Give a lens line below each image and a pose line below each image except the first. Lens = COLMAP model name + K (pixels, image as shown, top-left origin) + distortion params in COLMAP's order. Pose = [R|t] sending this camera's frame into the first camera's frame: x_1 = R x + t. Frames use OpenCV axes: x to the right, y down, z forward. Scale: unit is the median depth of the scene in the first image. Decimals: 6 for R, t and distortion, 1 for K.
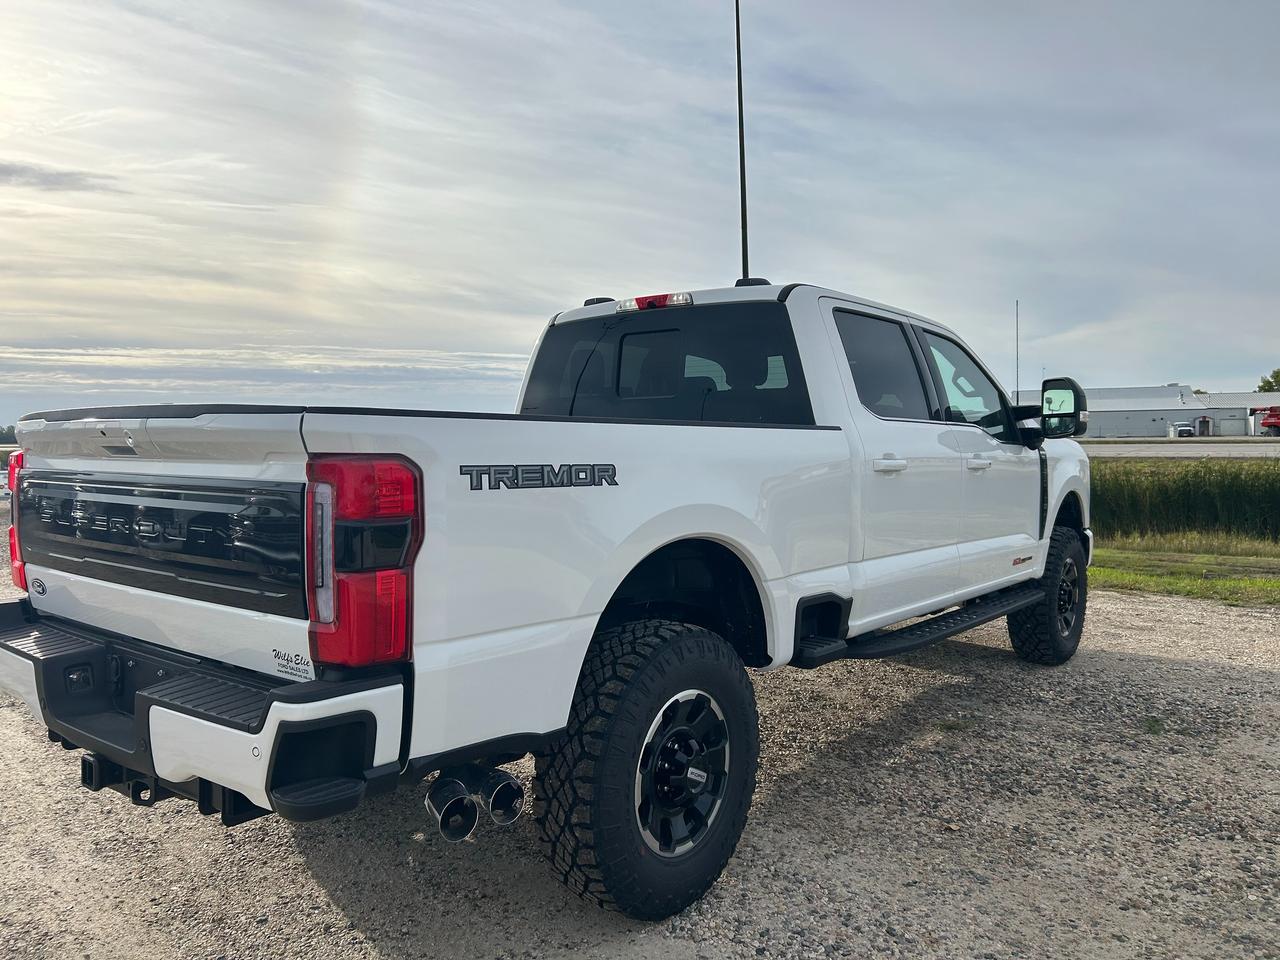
lens RADIAL K [[971.8, 0, 644.2], [0, 971.8, 481.7], [0, 0, 1]] dist [0.065563, -0.070410]
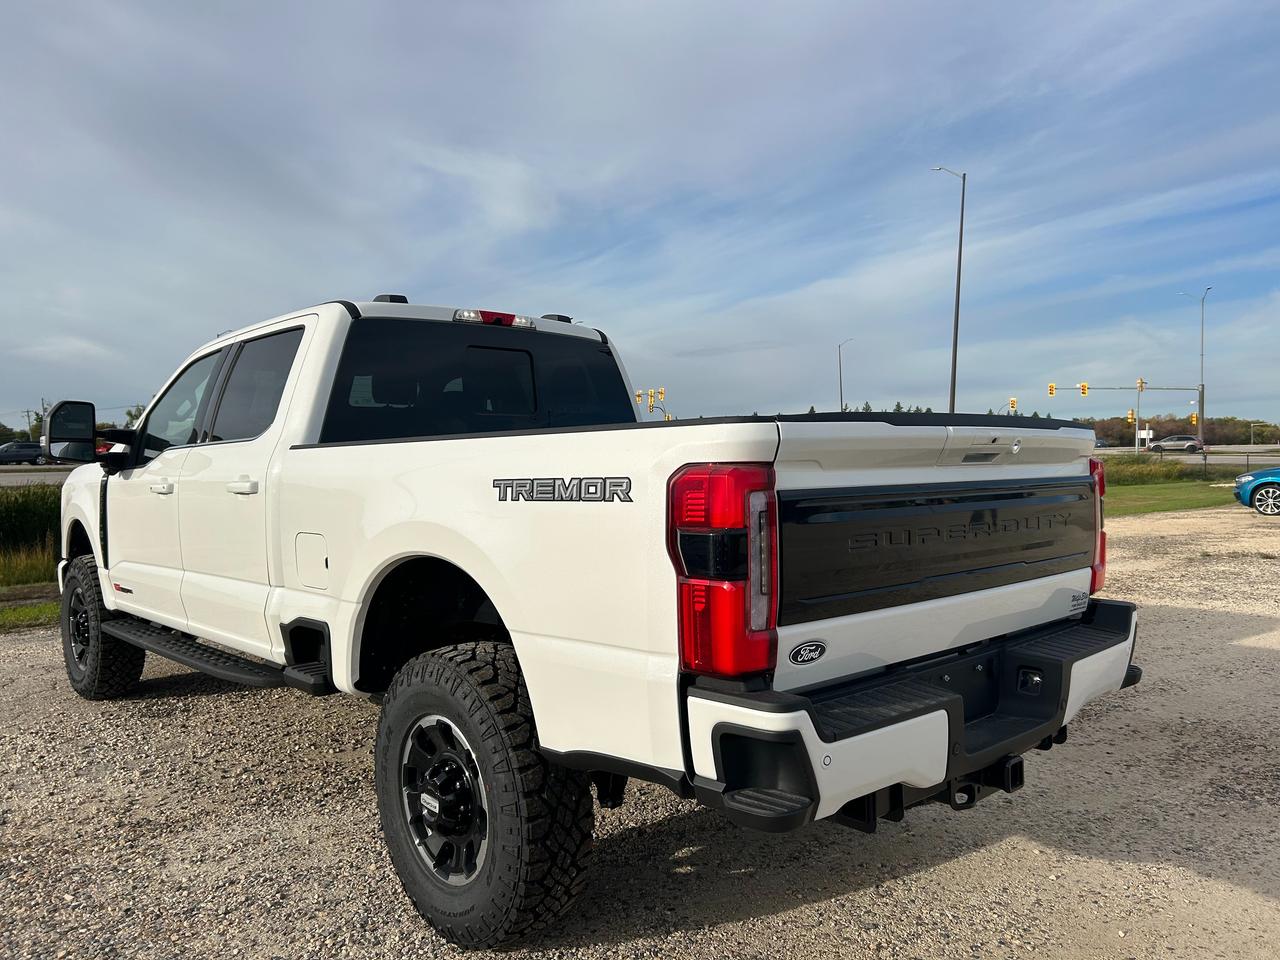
lens RADIAL K [[971.8, 0, 644.2], [0, 971.8, 481.7], [0, 0, 1]] dist [0.065563, -0.070410]
pose [[0.116483, -0.020790, 0.992975, -0.975436], [0.055275, 0.998367, 0.014419, -0.025264], [-0.991653, 0.053207, 0.117442, 0.755613]]
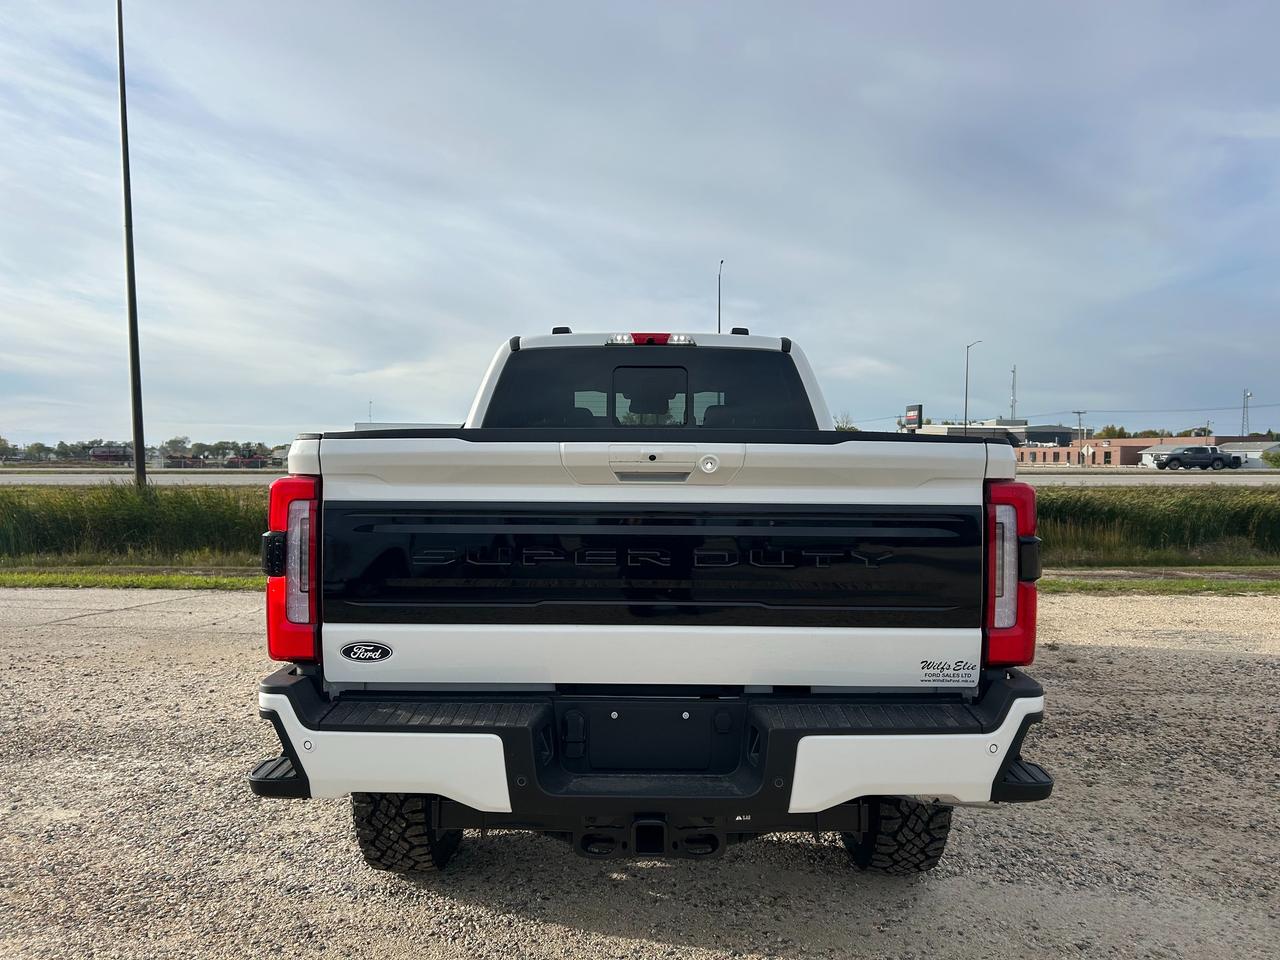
lens RADIAL K [[971.8, 0, 644.2], [0, 971.8, 481.7], [0, 0, 1]] dist [0.065563, -0.070410]
pose [[0.773052, -0.002623, 0.634338, -0.684836], [0.021154, 0.999542, -0.021647, -0.004955], [-0.633990, 0.030153, 0.772753, 0.187432]]
